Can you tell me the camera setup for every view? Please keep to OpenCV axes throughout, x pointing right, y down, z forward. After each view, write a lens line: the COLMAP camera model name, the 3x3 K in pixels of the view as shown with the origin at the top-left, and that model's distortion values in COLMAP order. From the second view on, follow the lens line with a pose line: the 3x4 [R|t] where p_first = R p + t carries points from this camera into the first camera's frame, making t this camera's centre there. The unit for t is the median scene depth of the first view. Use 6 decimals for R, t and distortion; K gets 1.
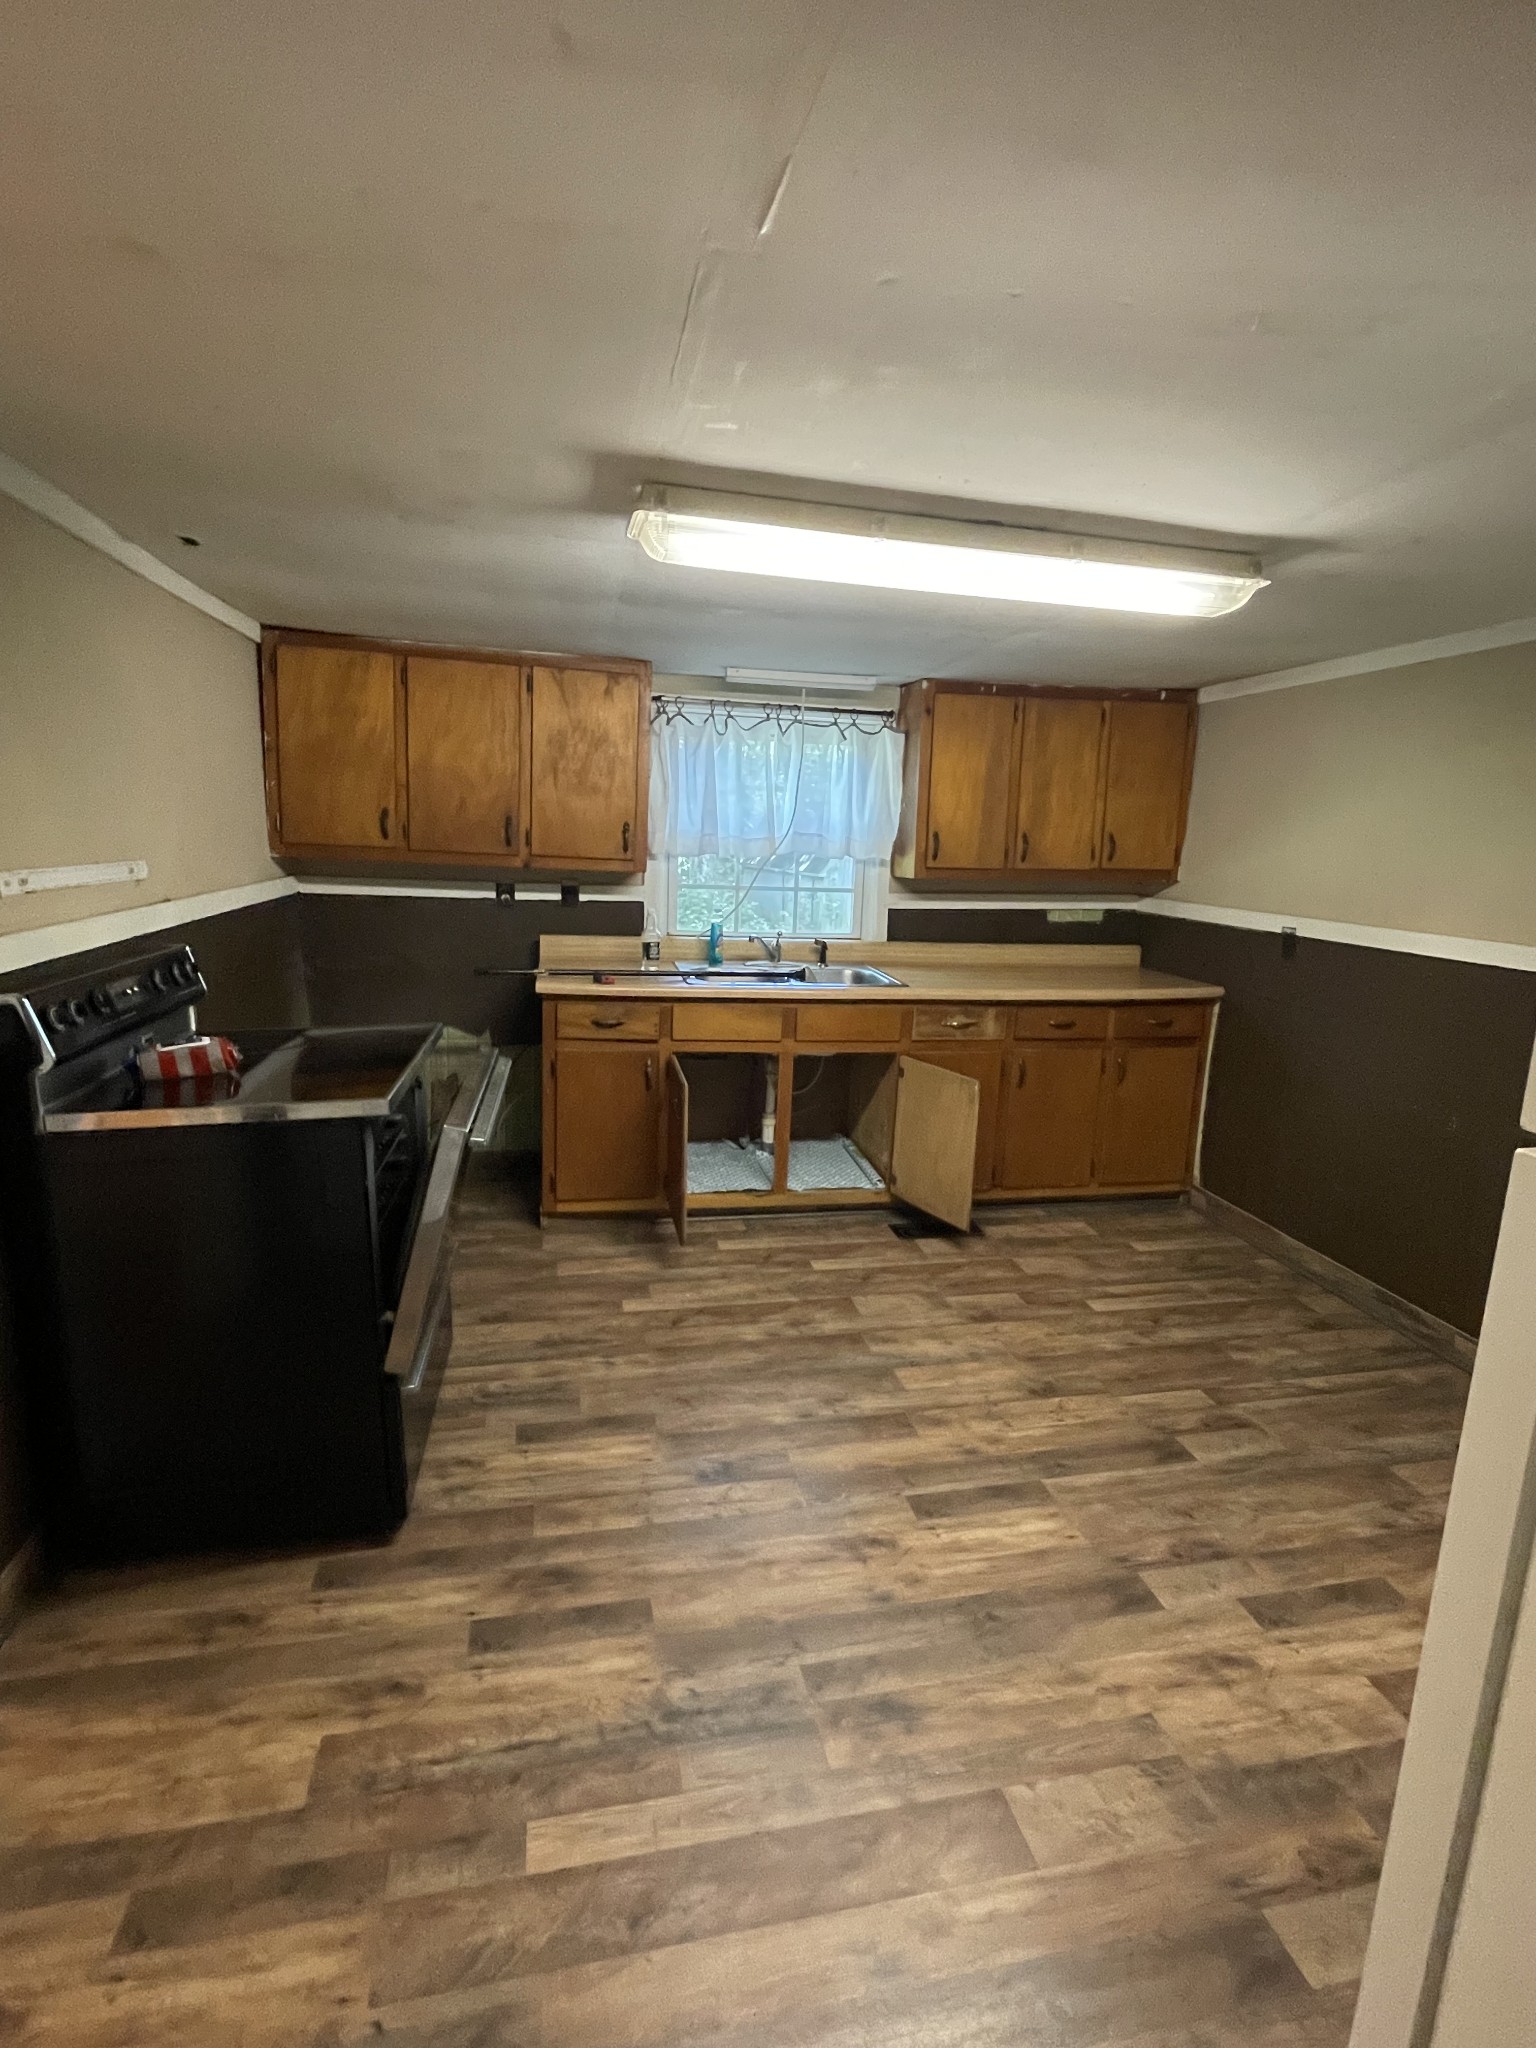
lens RADIAL K [[985.7, 0, 771.3], [0, 985.7, 1017.8], [0, 0, 1]] dist [-0.002111, 0.000829]
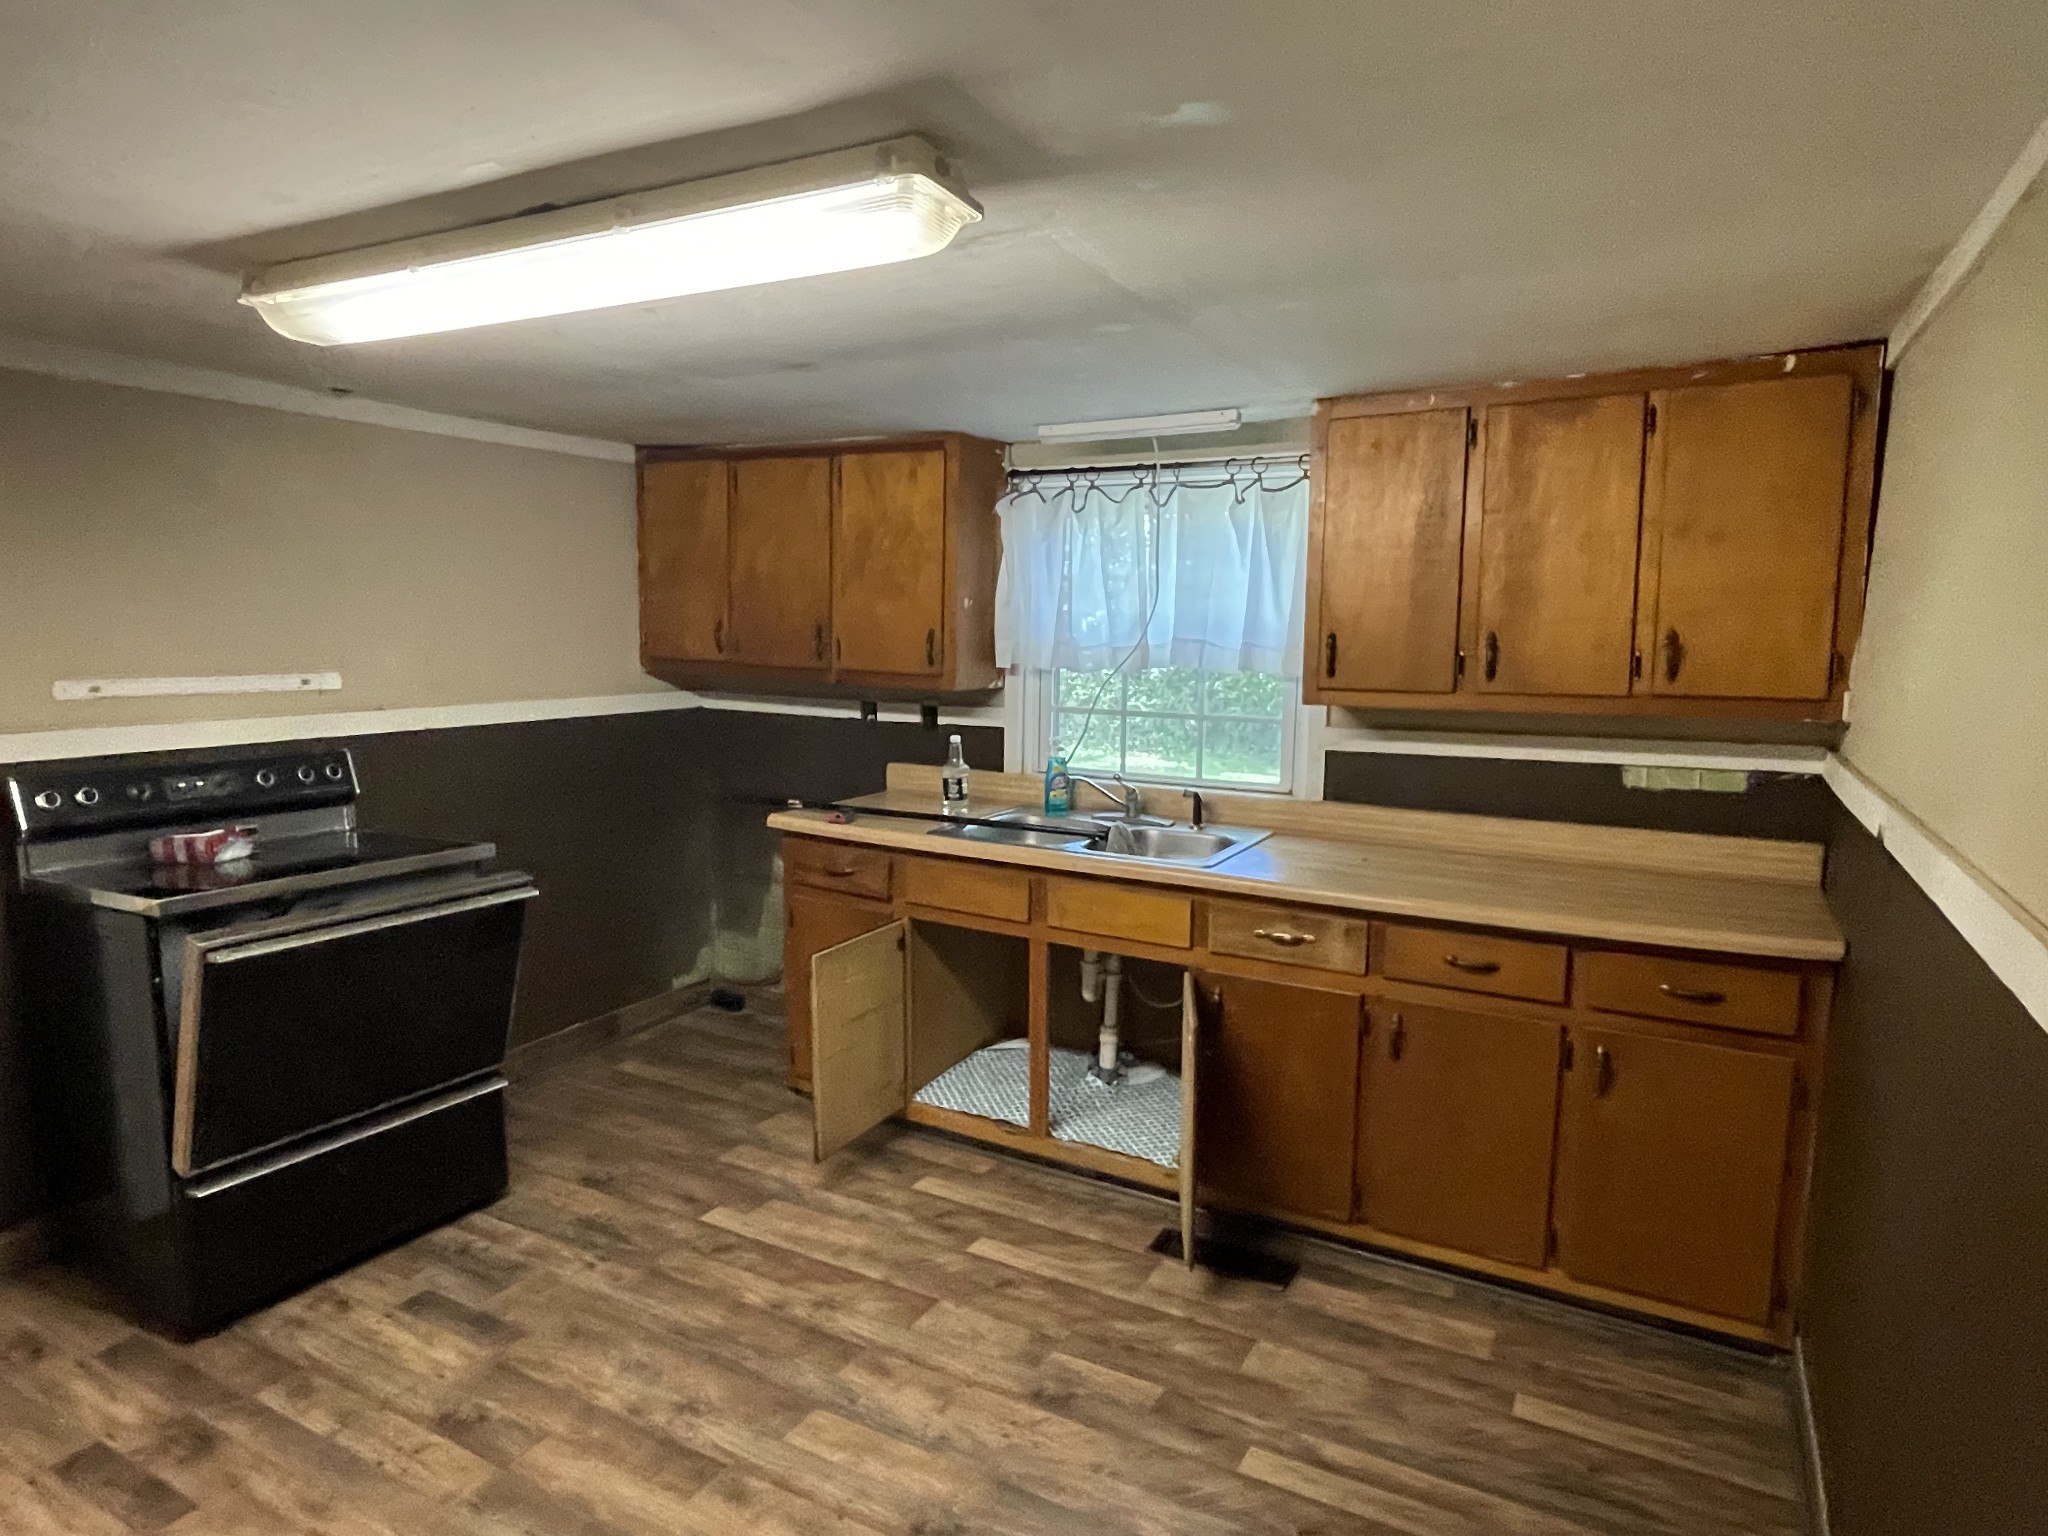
lens RADIAL K [[1200.8, 0, 1020.4], [0, 1200.8, 781.6], [0, 0, 1]] dist [-0.007122, 0.002659]
pose [[0.758587, 0.059822, -0.648820, 0.590989], [-0.107199, 0.993666, -0.033717, -0.051130], [0.642693, 0.095130, 0.760195, 0.325935]]
